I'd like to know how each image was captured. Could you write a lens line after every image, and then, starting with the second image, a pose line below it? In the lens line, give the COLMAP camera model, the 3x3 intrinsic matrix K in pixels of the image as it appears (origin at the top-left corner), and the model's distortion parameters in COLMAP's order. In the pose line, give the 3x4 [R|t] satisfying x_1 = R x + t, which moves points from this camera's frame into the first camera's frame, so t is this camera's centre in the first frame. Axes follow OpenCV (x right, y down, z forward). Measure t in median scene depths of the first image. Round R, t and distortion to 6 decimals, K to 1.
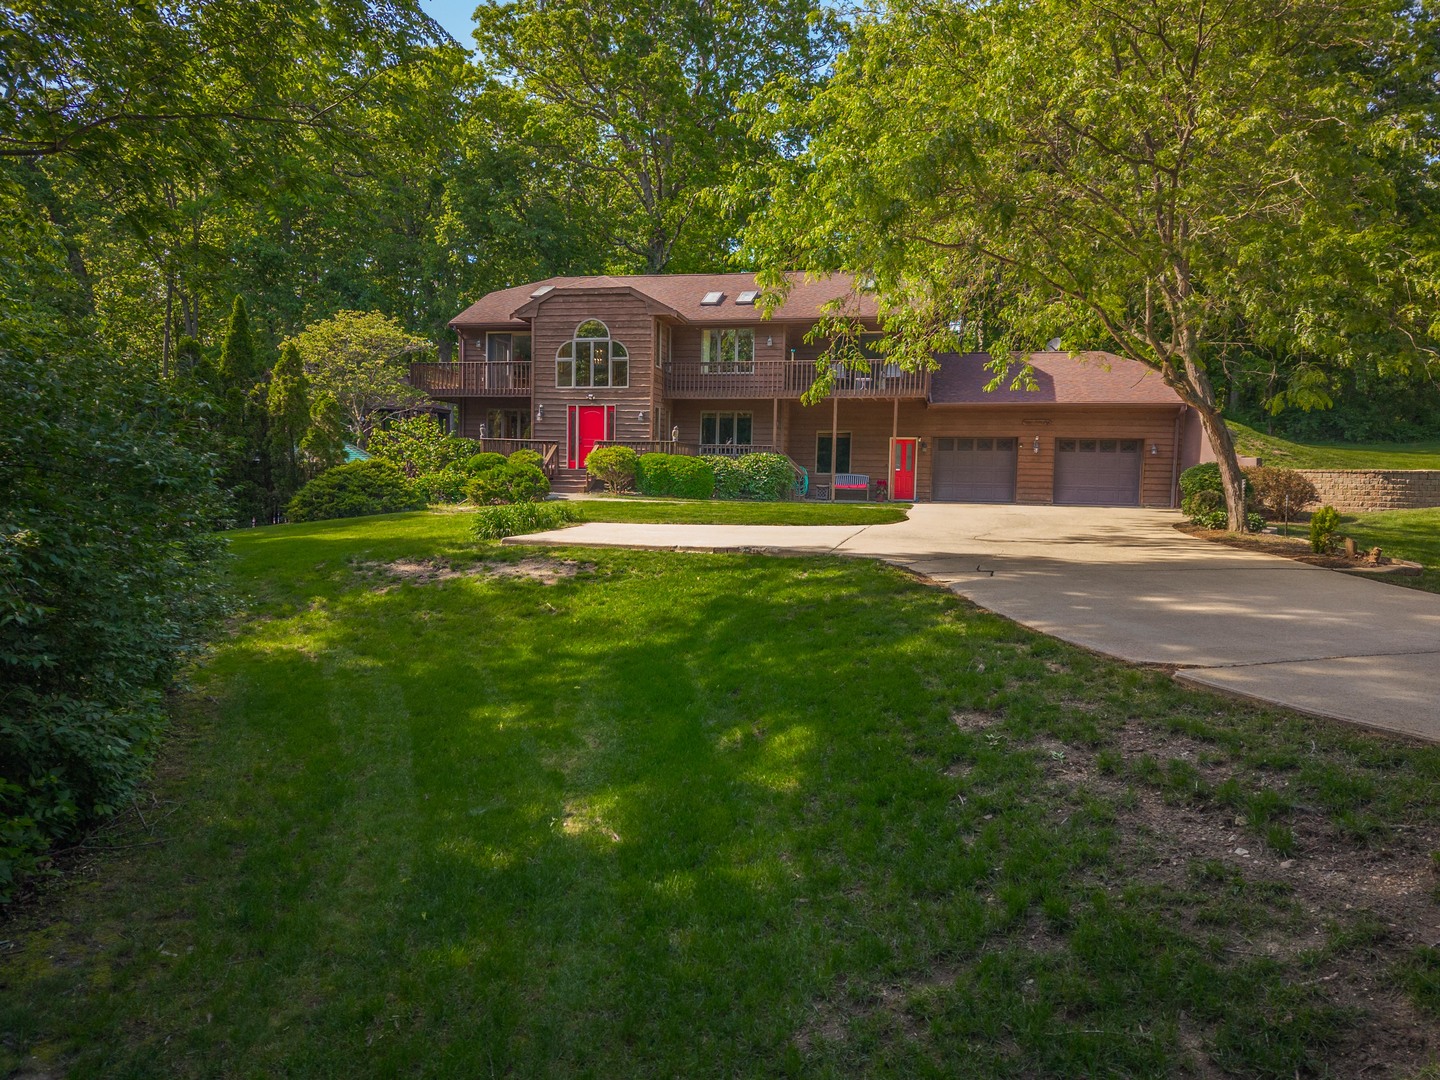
lens RADIAL K [[998.6, 0, 723.0], [0, 998.6, 512.0], [0, 0, 1]] dist [0.110675, -0.228517]
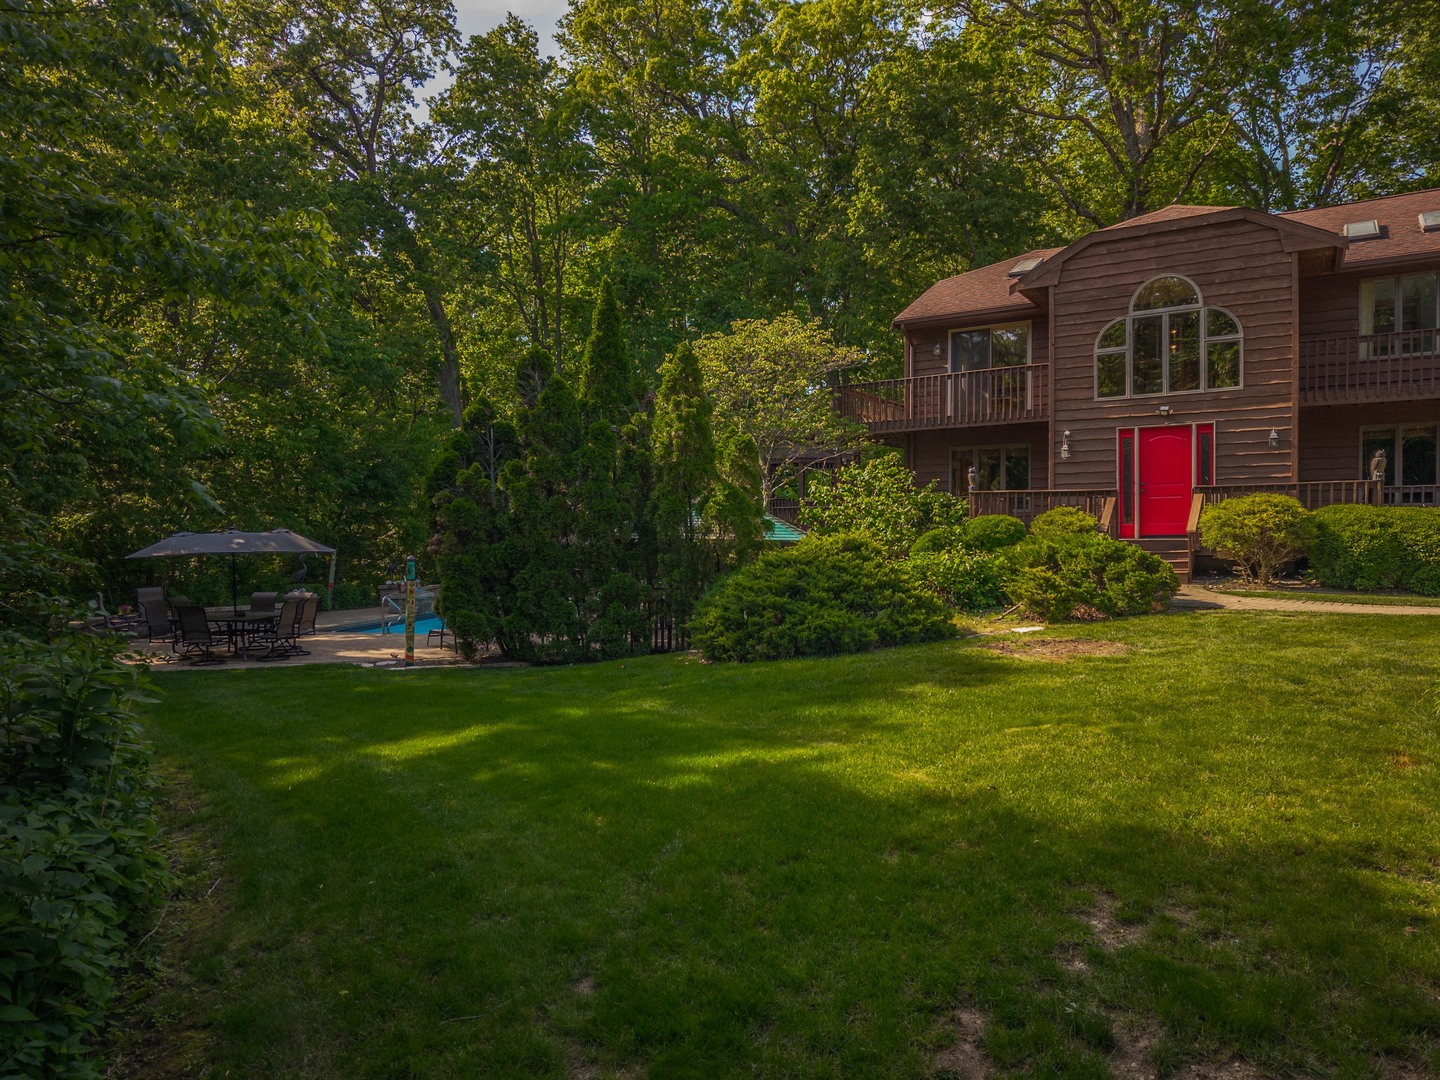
lens RADIAL K [[983.3, 0, 714.9], [0, 983.3, 545.8], [0, 0, 1]] dist [0.002241, -0.003468]
pose [[0.944922, -0.019421, -0.326718, -0.192380], [0.009965, 0.999482, -0.030591, -0.024679], [0.327143, 0.025650, 0.944627, 0.395730]]
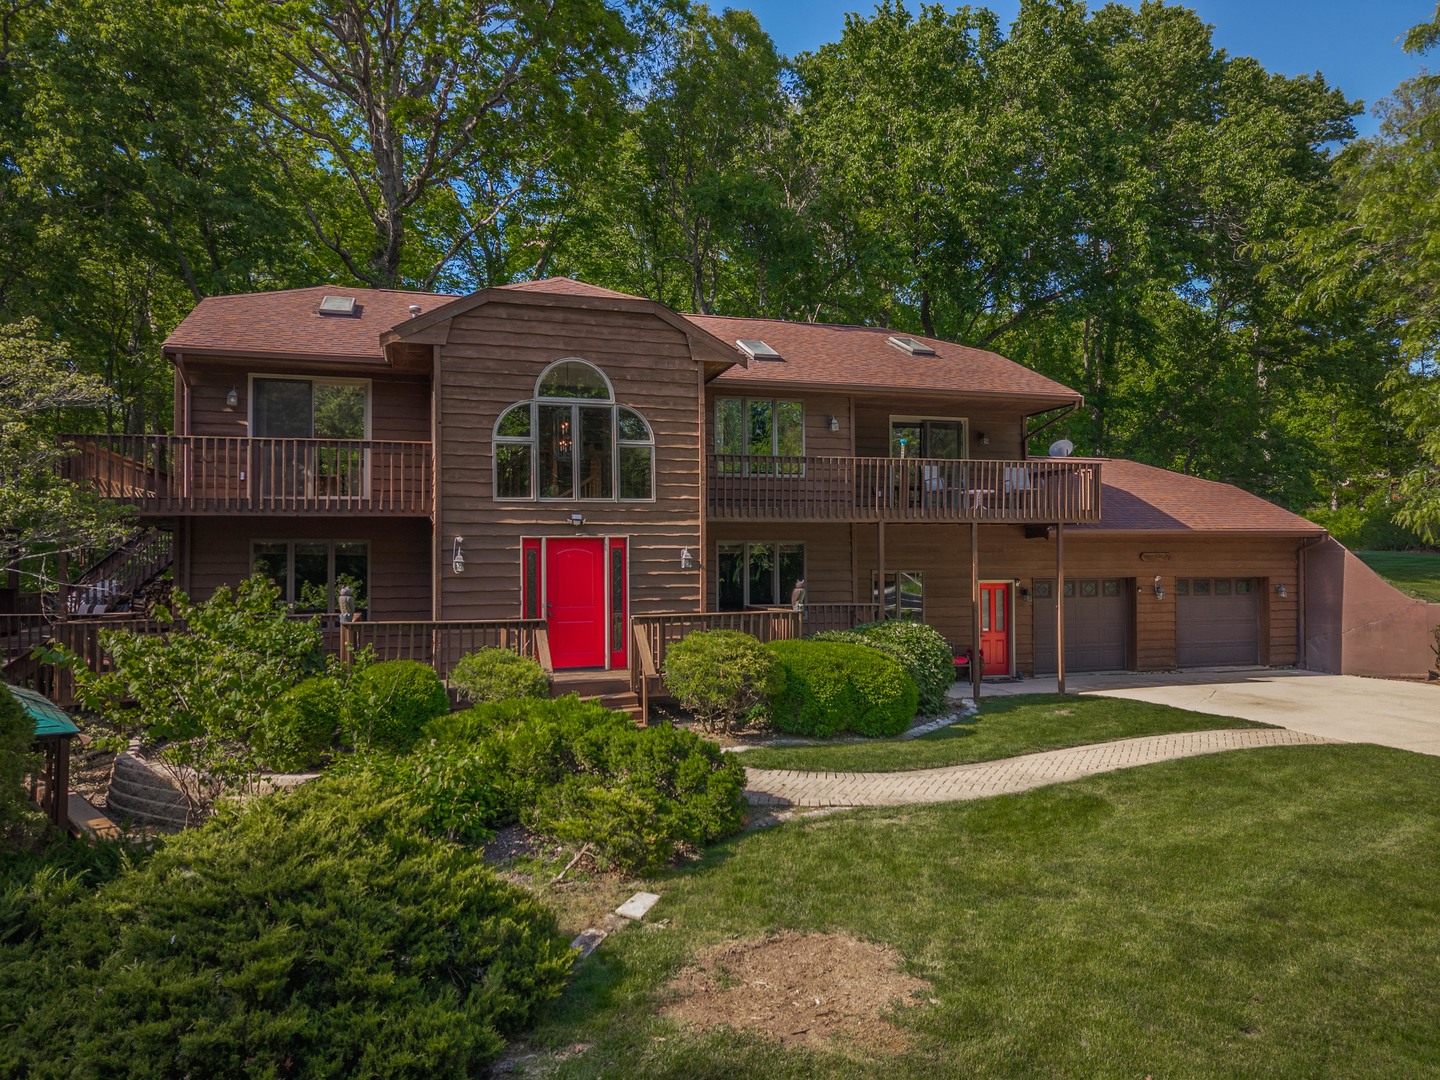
lens RADIAL K [[962.3, 0, 723.7], [0, 962.3, 541.2], [0, 0, 1]] dist [0.025852, -0.022314]
pose [[0.860122, -0.011072, 0.509967, -0.304793], [0.042700, 0.997818, -0.050355, -0.079163], [-0.508297, 0.065087, 0.858719, 0.575010]]
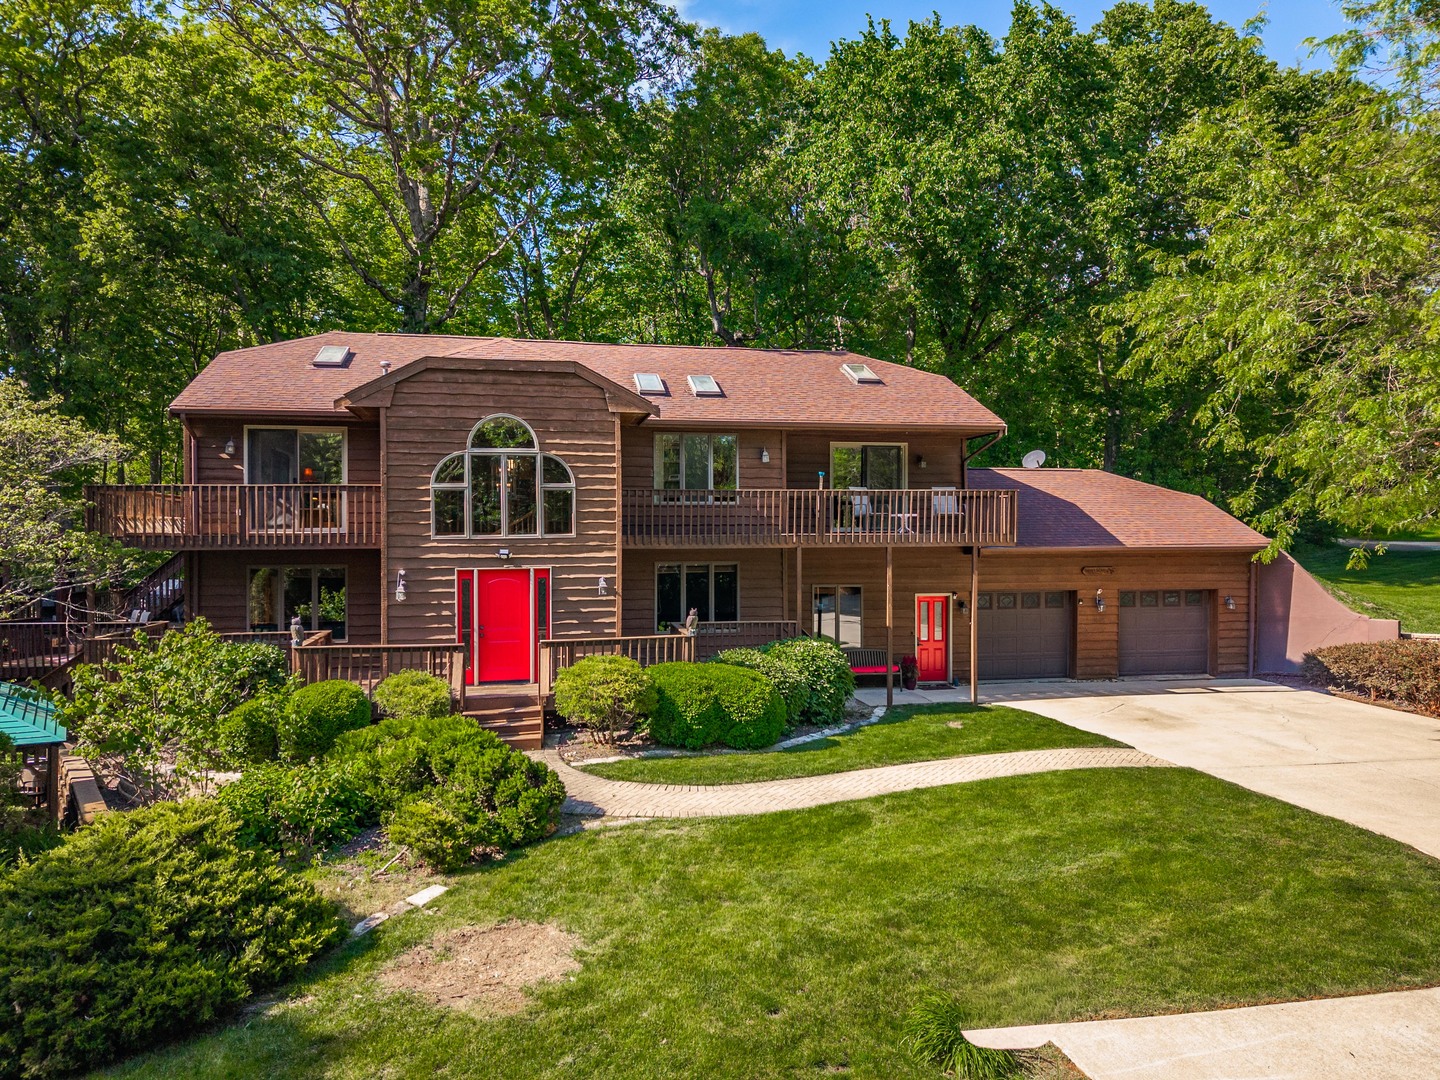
lens RADIAL K [[962.3, 0, 723.7], [0, 962.3, 541.2], [0, 0, 1]] dist [0.025852, -0.022314]
pose [[0.909012, -0.023858, 0.416087, -0.242949], [0.035839, 0.999137, -0.021006, -0.106876], [-0.415227, 0.034007, 0.909082, 0.468257]]
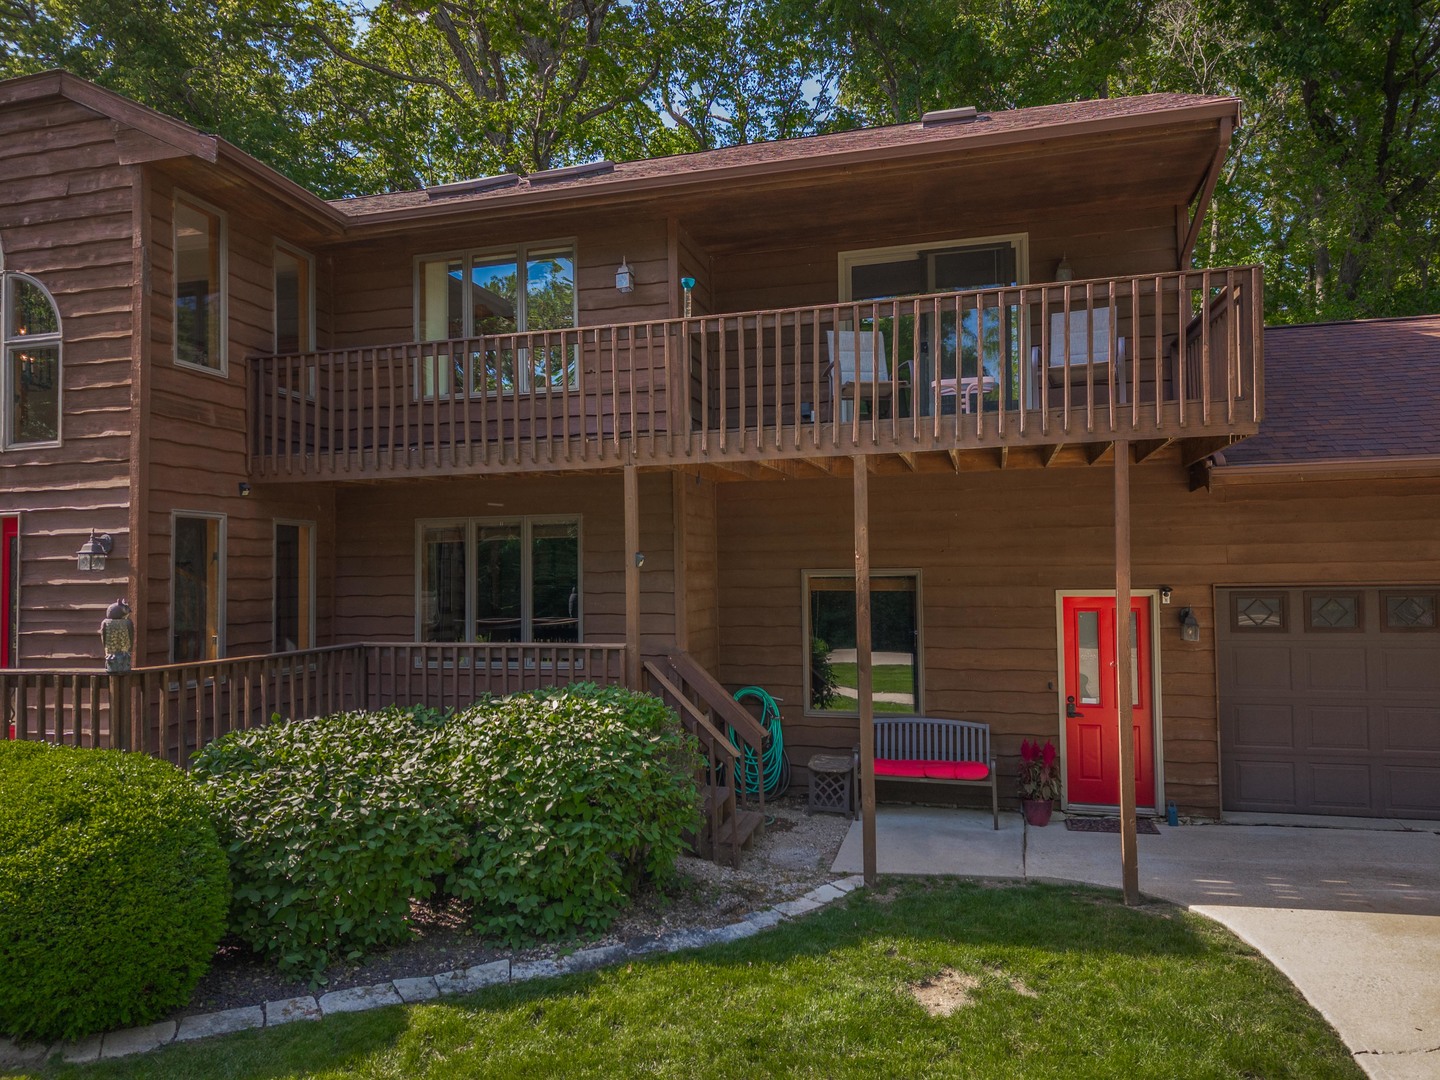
lens RADIAL K [[983.3, 0, 714.9], [0, 983.3, 545.8], [0, 0, 1]] dist [0.002241, -0.003468]
pose [[0.998618, -0.034847, -0.039337, 0.084354], [0.032317, 0.997477, -0.063208, -0.076445], [0.041441, 0.061849, 0.997225, 0.748766]]
